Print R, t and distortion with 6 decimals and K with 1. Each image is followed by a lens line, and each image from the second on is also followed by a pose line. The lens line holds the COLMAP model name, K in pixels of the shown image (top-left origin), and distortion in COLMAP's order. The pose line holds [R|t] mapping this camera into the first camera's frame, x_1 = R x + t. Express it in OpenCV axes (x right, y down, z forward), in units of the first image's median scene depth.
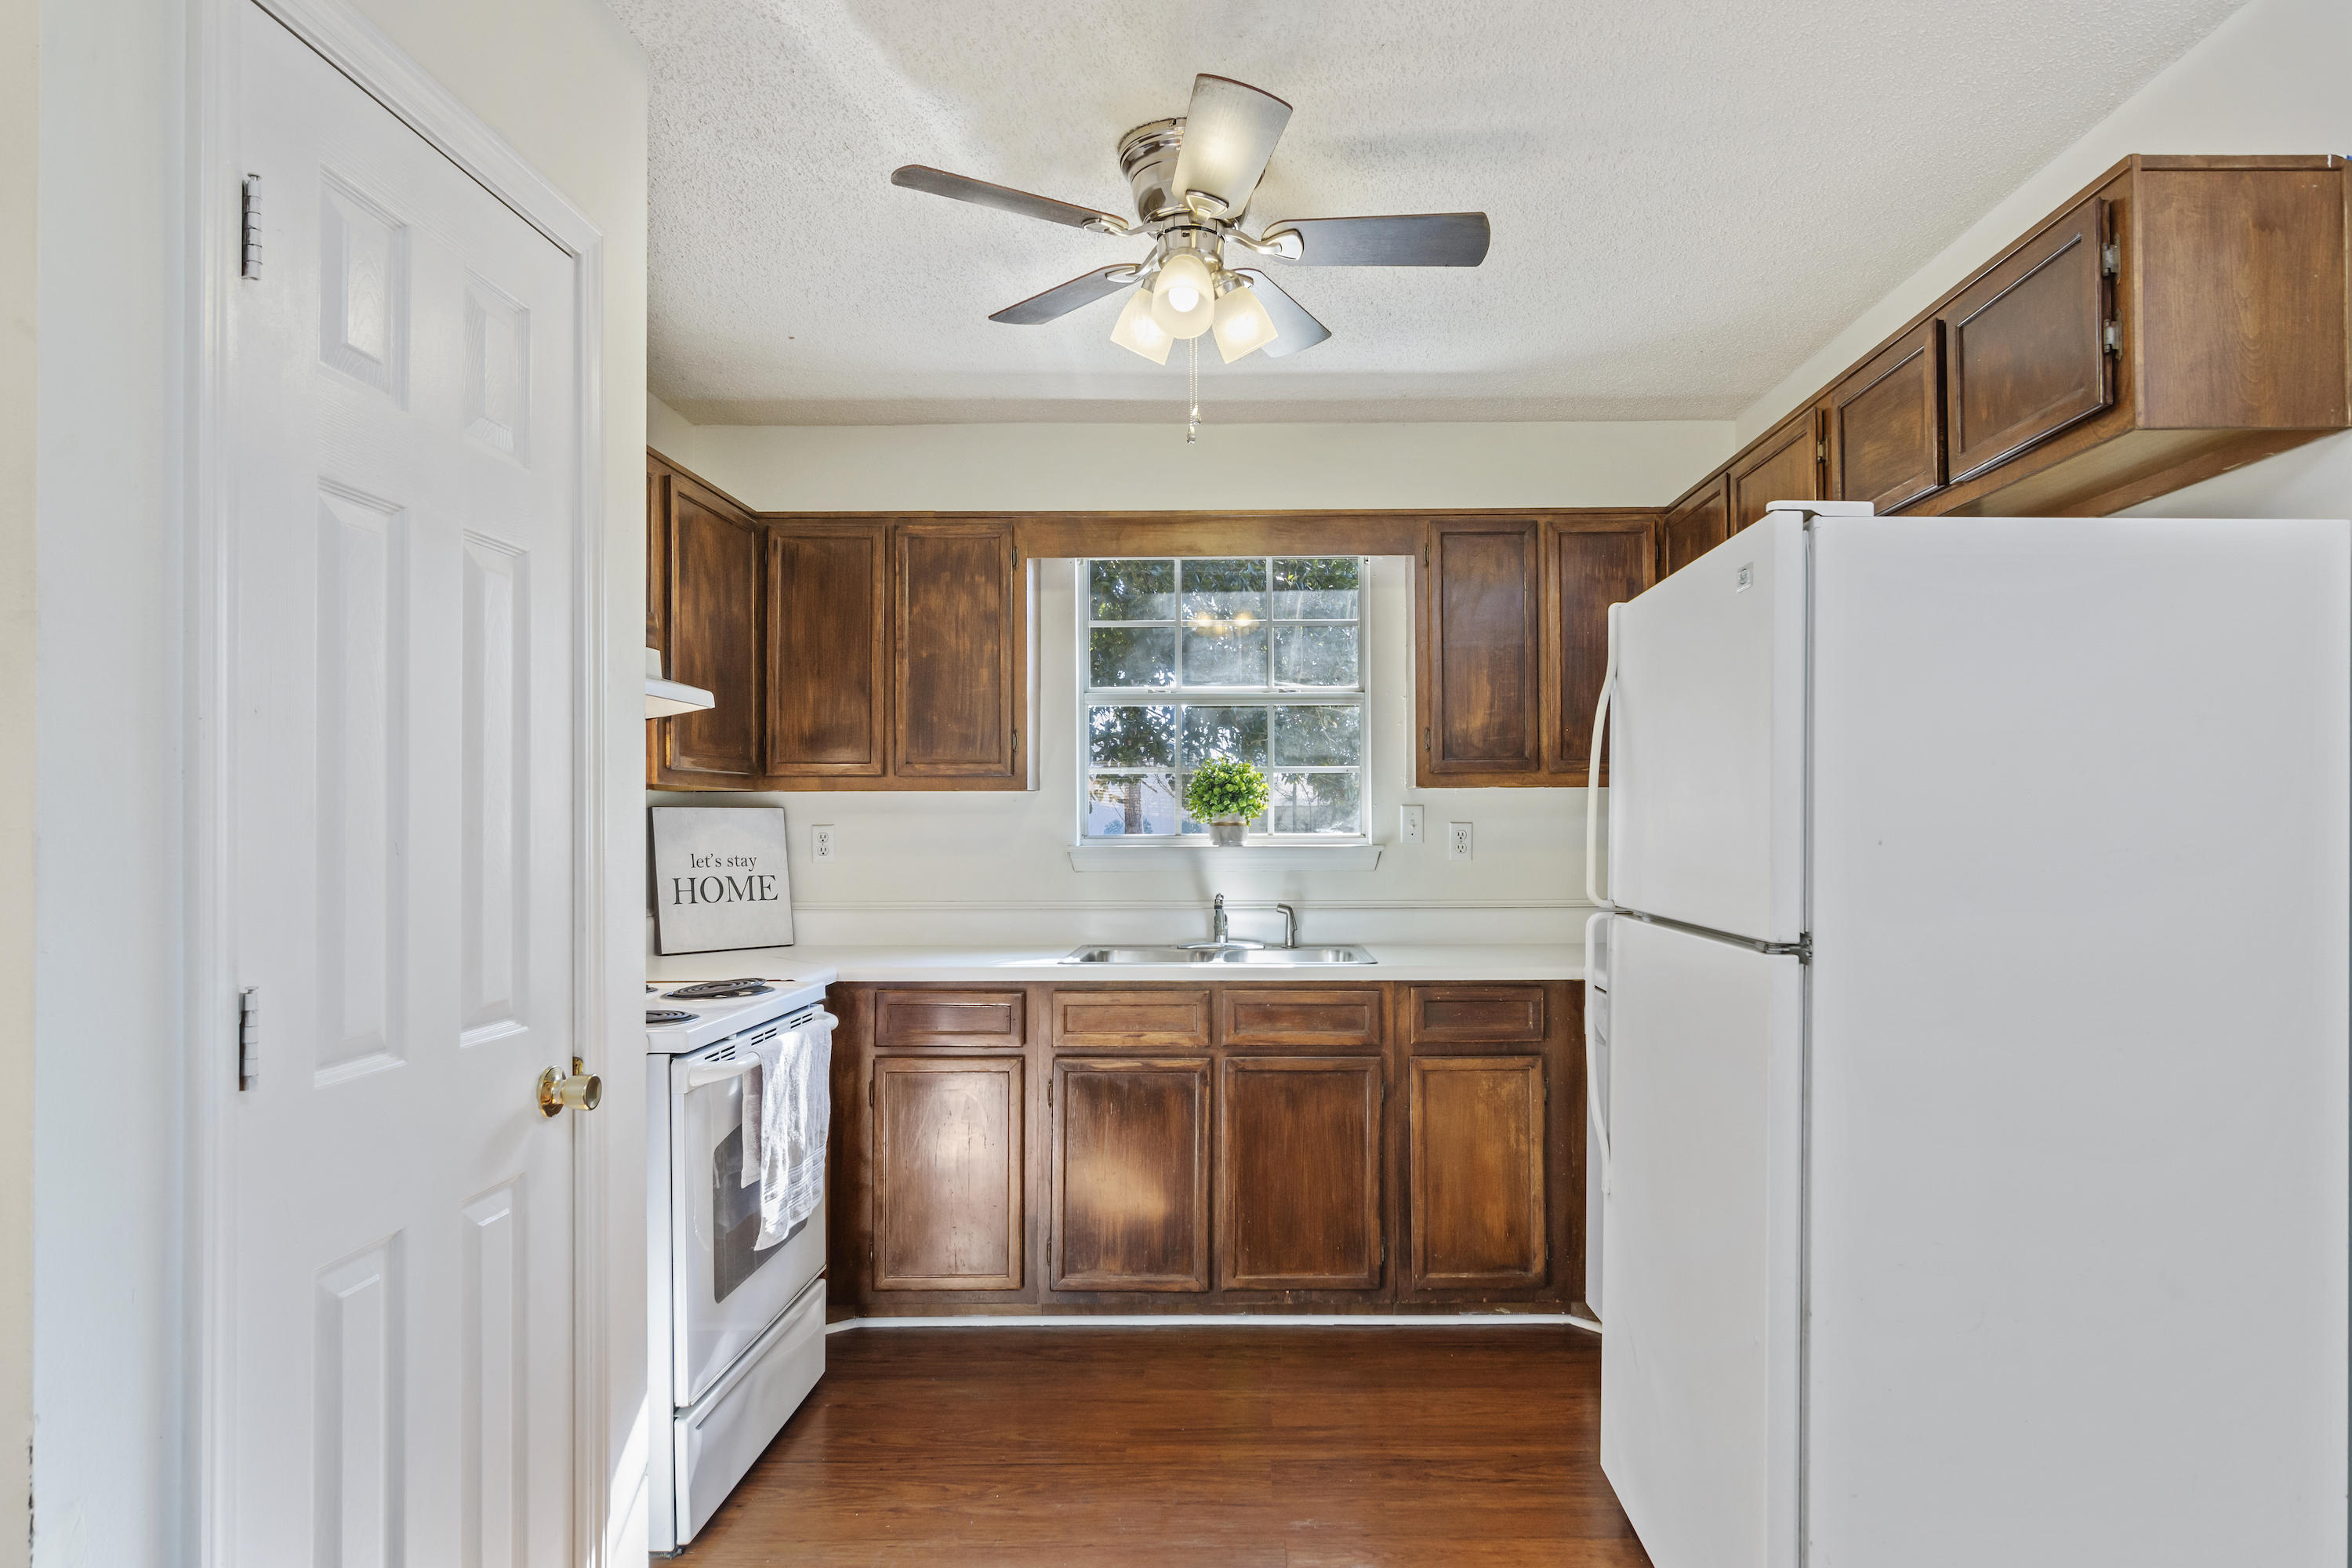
lens RADIAL K [[1308.4, 0, 1186.5], [0, 1308.4, 791.5], [0, 0, 1]] dist [0.003413, -0.000074]
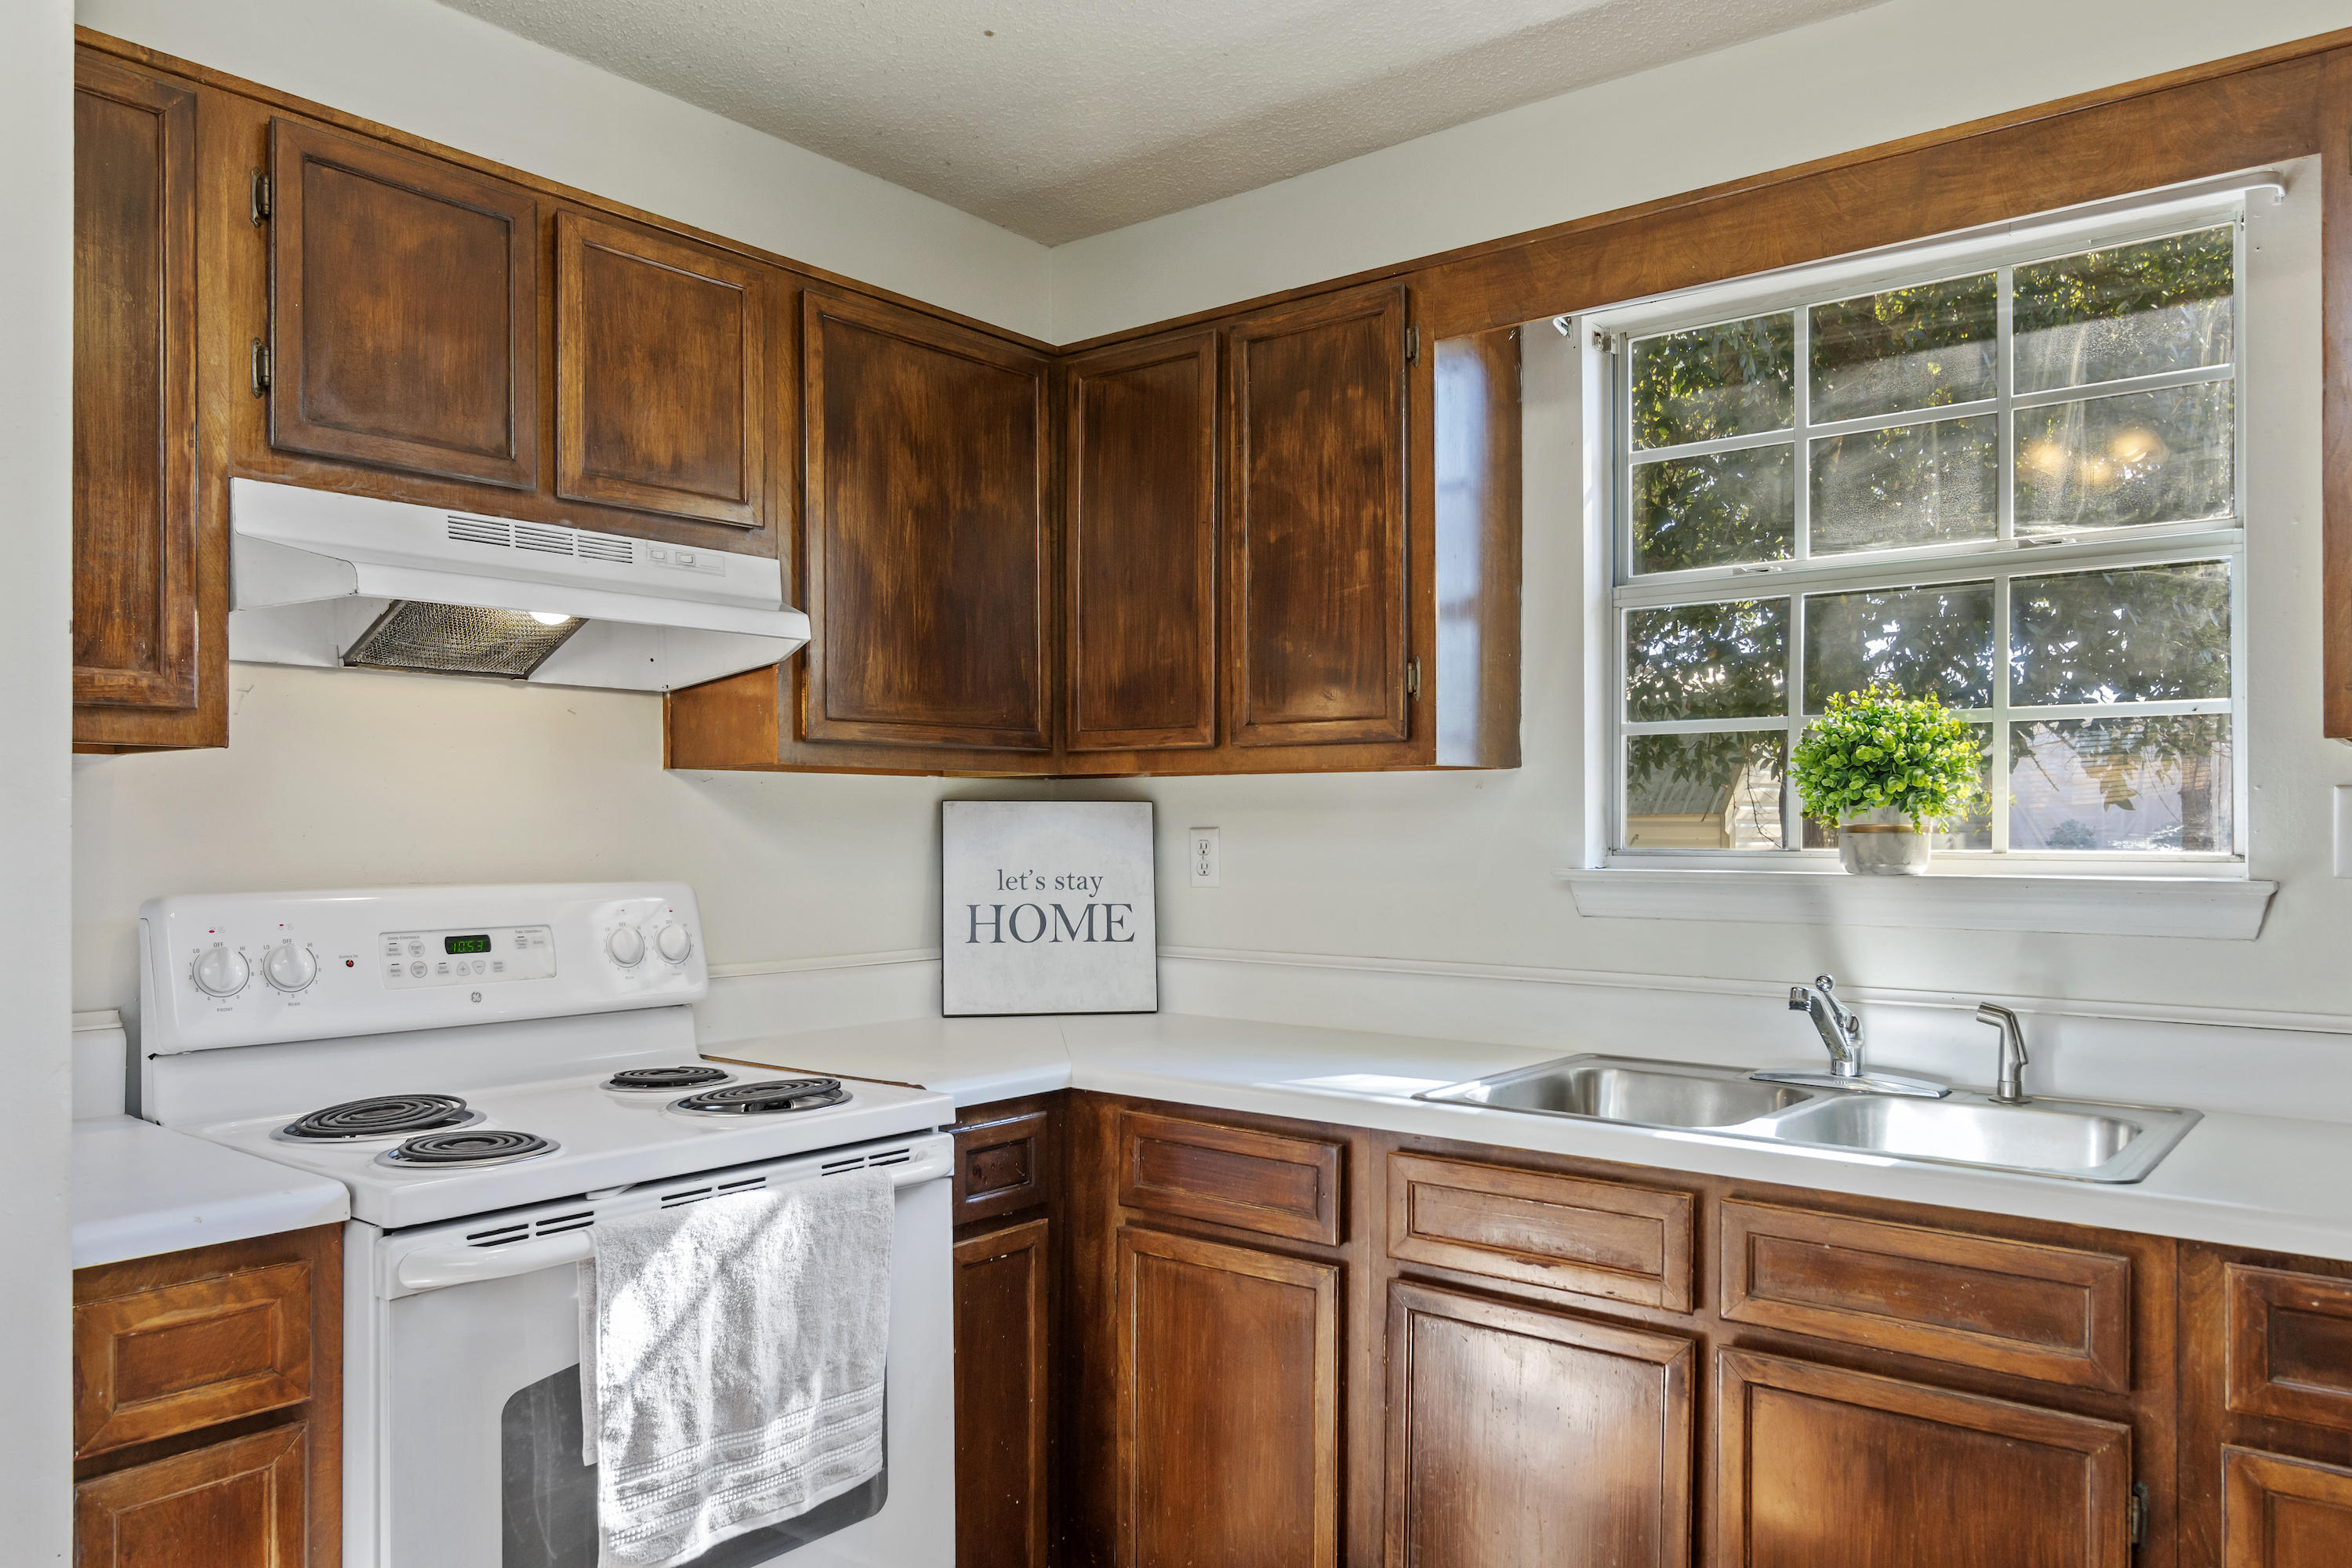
lens RADIAL K [[1560.5, 0, 1121.1], [0, 1560.5, 820.4], [0, 0, 1]] dist [-0.004490, -0.004480]
pose [[0.795259, 0.000819, -0.606270, 0.175618], [0.012042, 0.999780, 0.017147, 0.009269], [0.606151, -0.020937, 0.795074, 0.415706]]
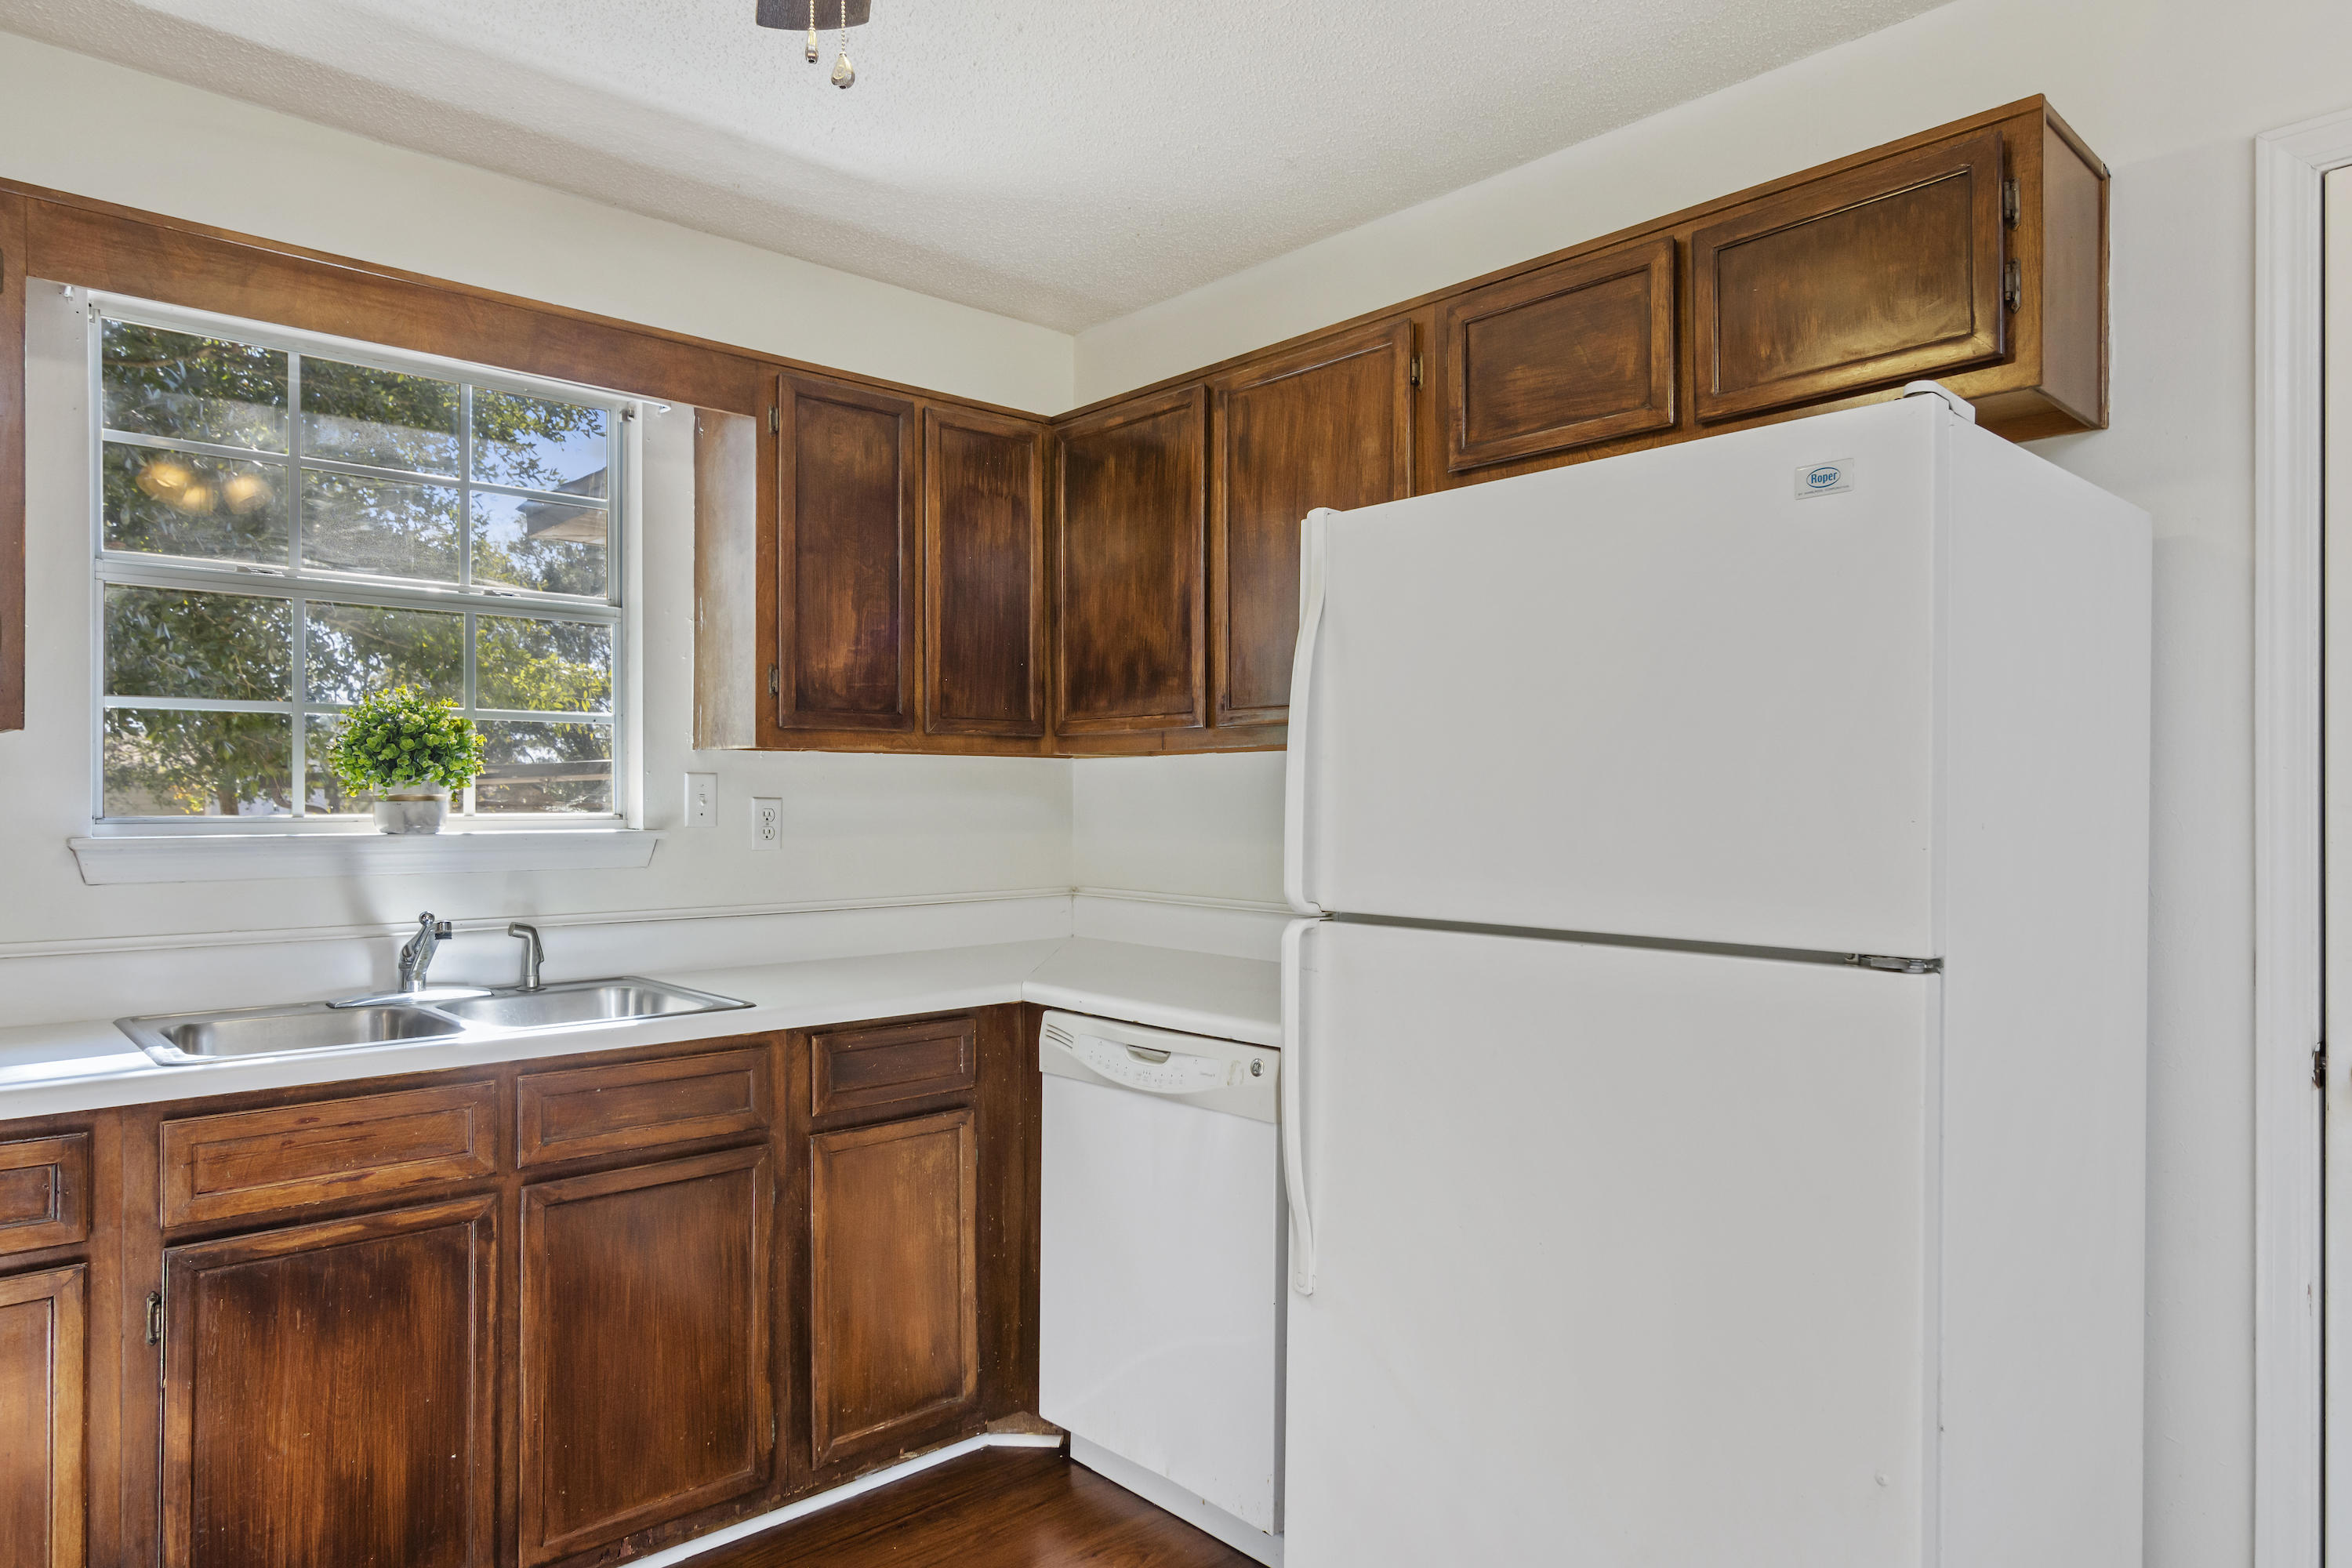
lens RADIAL K [[1383.5, 0, 1181.3], [0, 1383.5, 796.5], [0, 0, 1]] dist [-0.009028, -0.000797]
pose [[0.715637, 0.007175, 0.698436, -0.181155], [-0.021680, 0.999694, 0.011943, 0.009253], [-0.698136, -0.023689, 0.715573, 0.312268]]
